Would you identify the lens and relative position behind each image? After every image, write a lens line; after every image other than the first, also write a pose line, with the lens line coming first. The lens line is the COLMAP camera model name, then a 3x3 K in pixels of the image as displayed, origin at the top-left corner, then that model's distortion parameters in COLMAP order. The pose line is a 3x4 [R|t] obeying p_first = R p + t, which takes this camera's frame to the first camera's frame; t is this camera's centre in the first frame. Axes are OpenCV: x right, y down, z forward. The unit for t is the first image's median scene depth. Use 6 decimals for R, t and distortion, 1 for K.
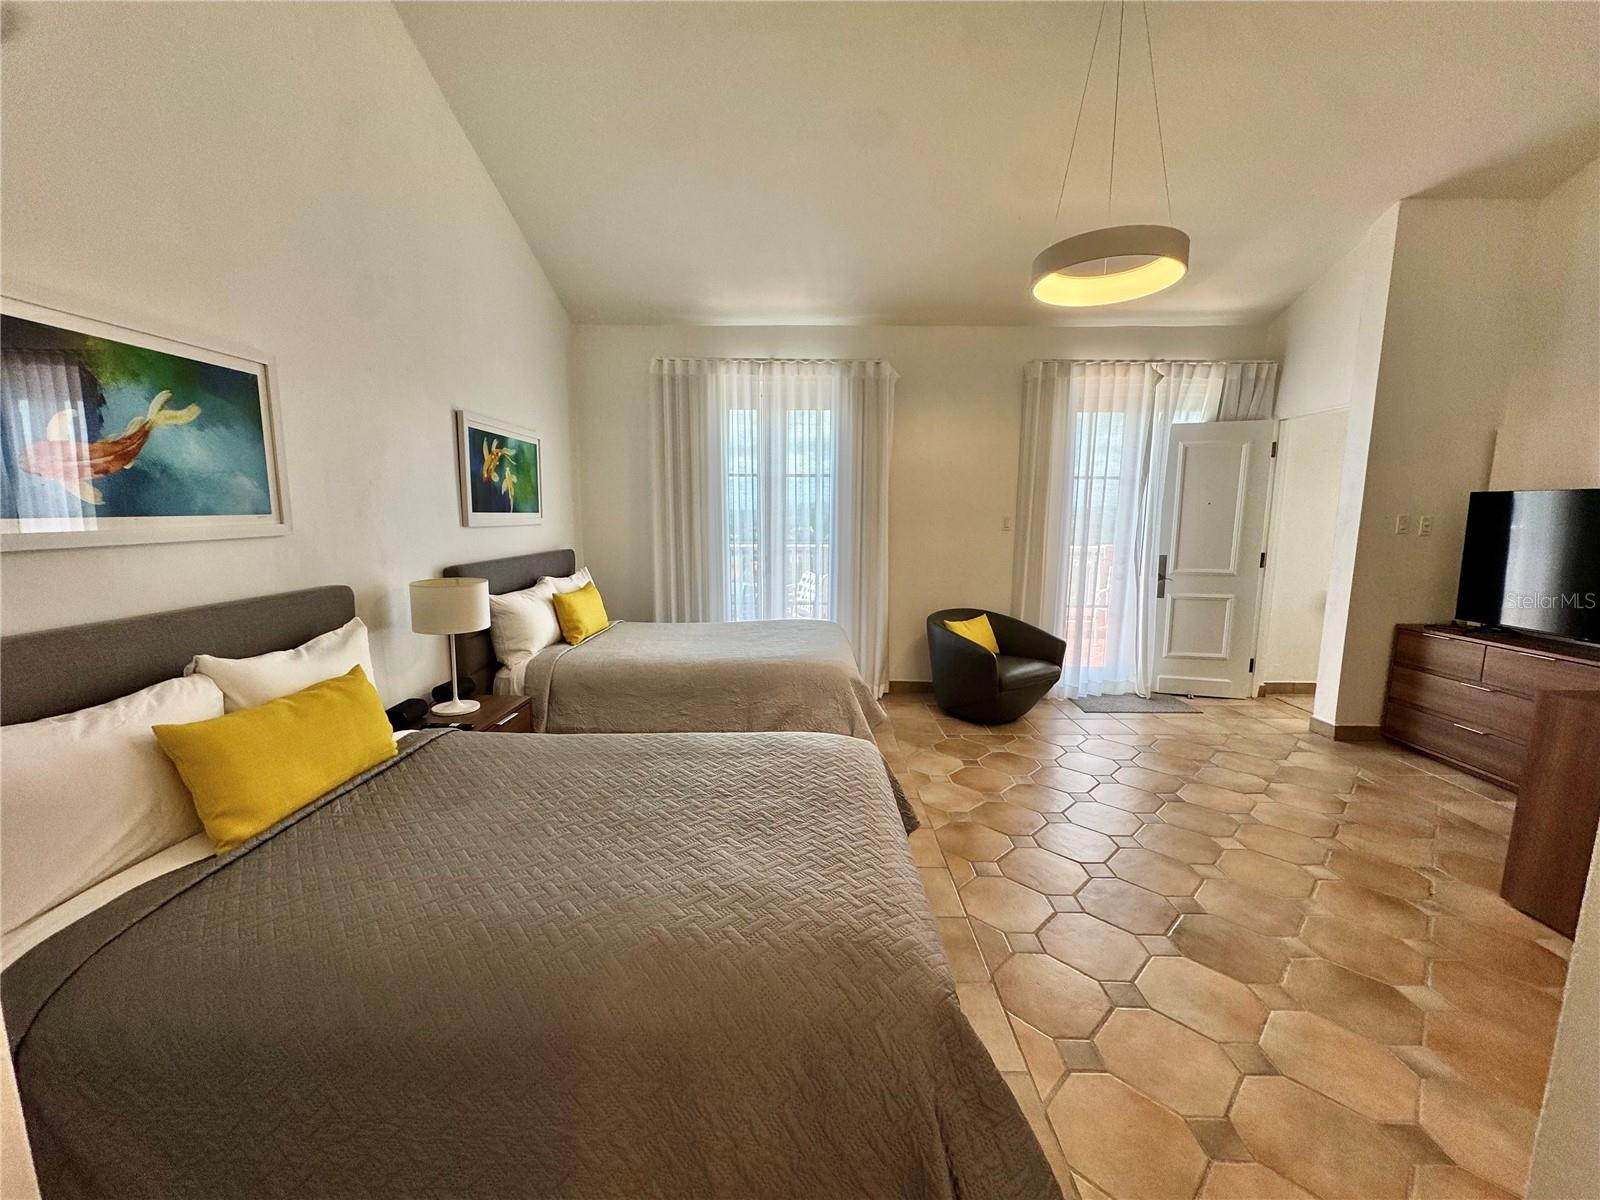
lens RADIAL K [[638.3, 0, 800.0], [0, 638.3, 600.0], [0, 0, 1]] dist [-0.001872, -0.000275]
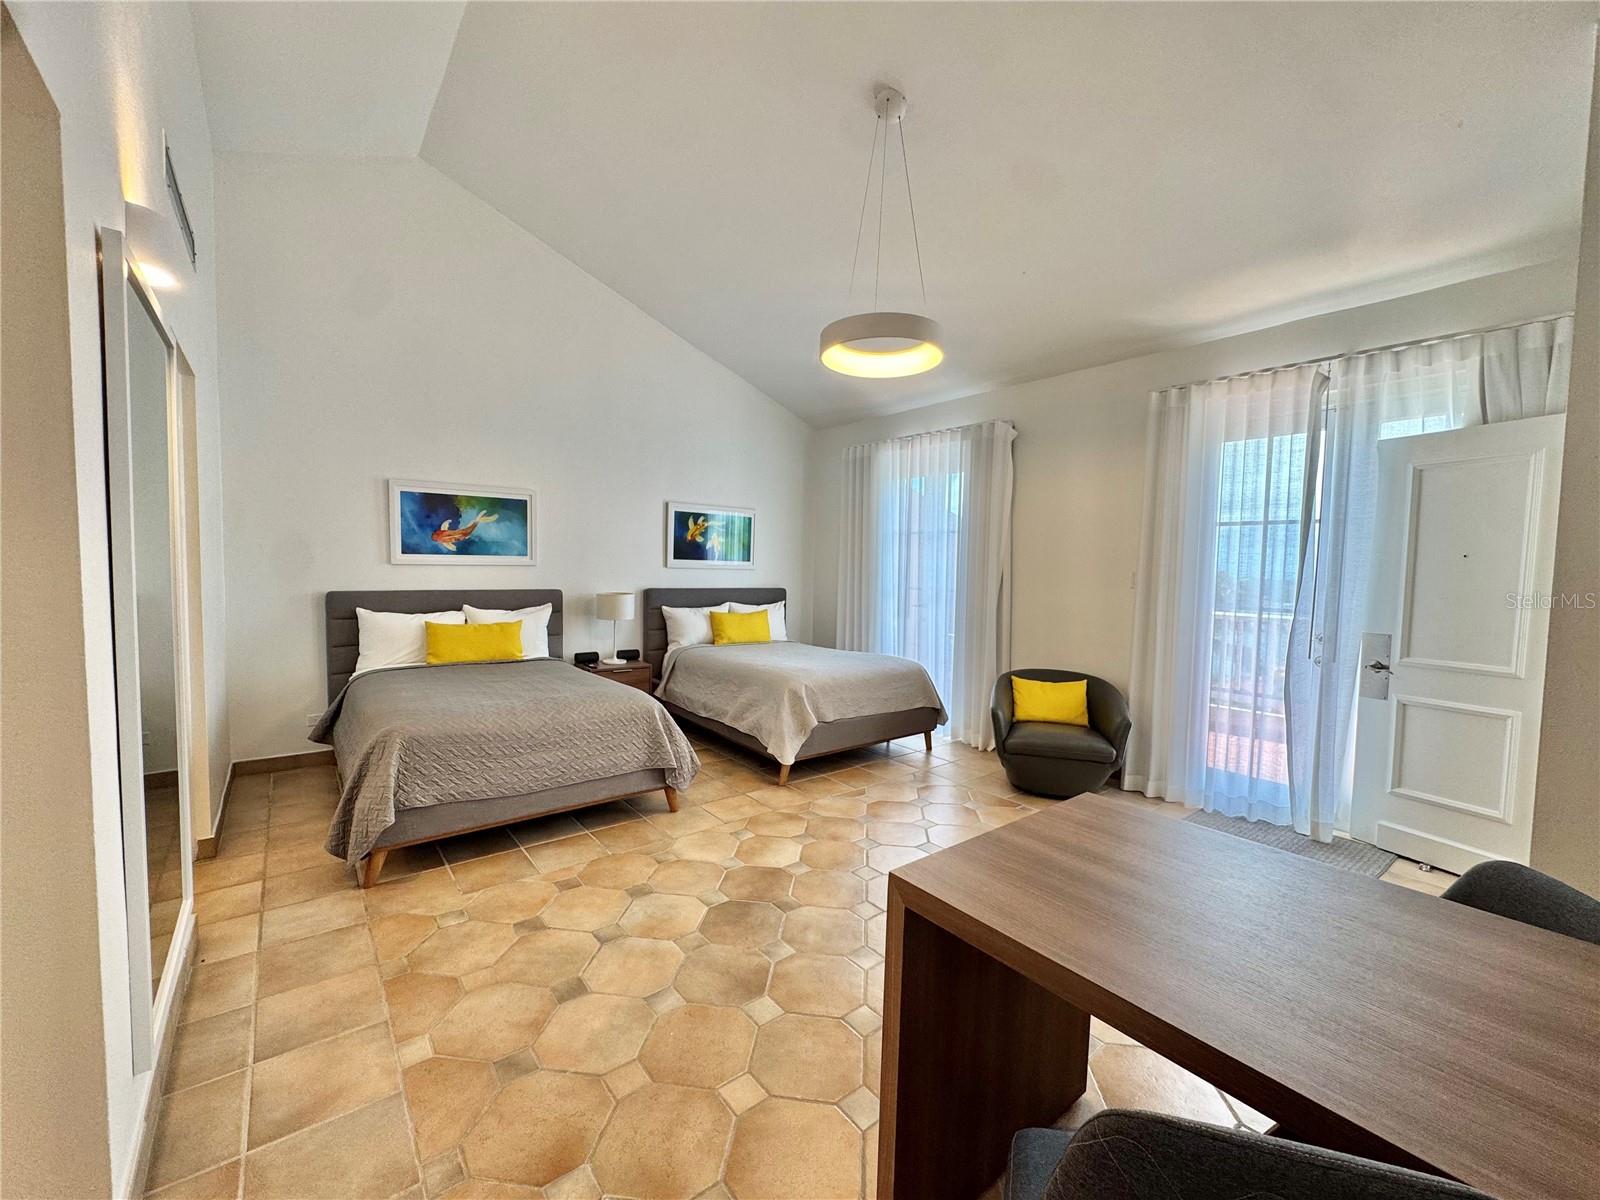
lens RADIAL K [[641.2, 0, 800.0], [0, 641.2, 600.0], [0, 0, 1]] dist [0.000364, 0.000037]
pose [[0.631507, 0.051542, -0.773655, 0.898103], [-0.126034, 0.991342, -0.036832, -0.006051], [0.765058, 0.120766, 0.632536, 0.148576]]
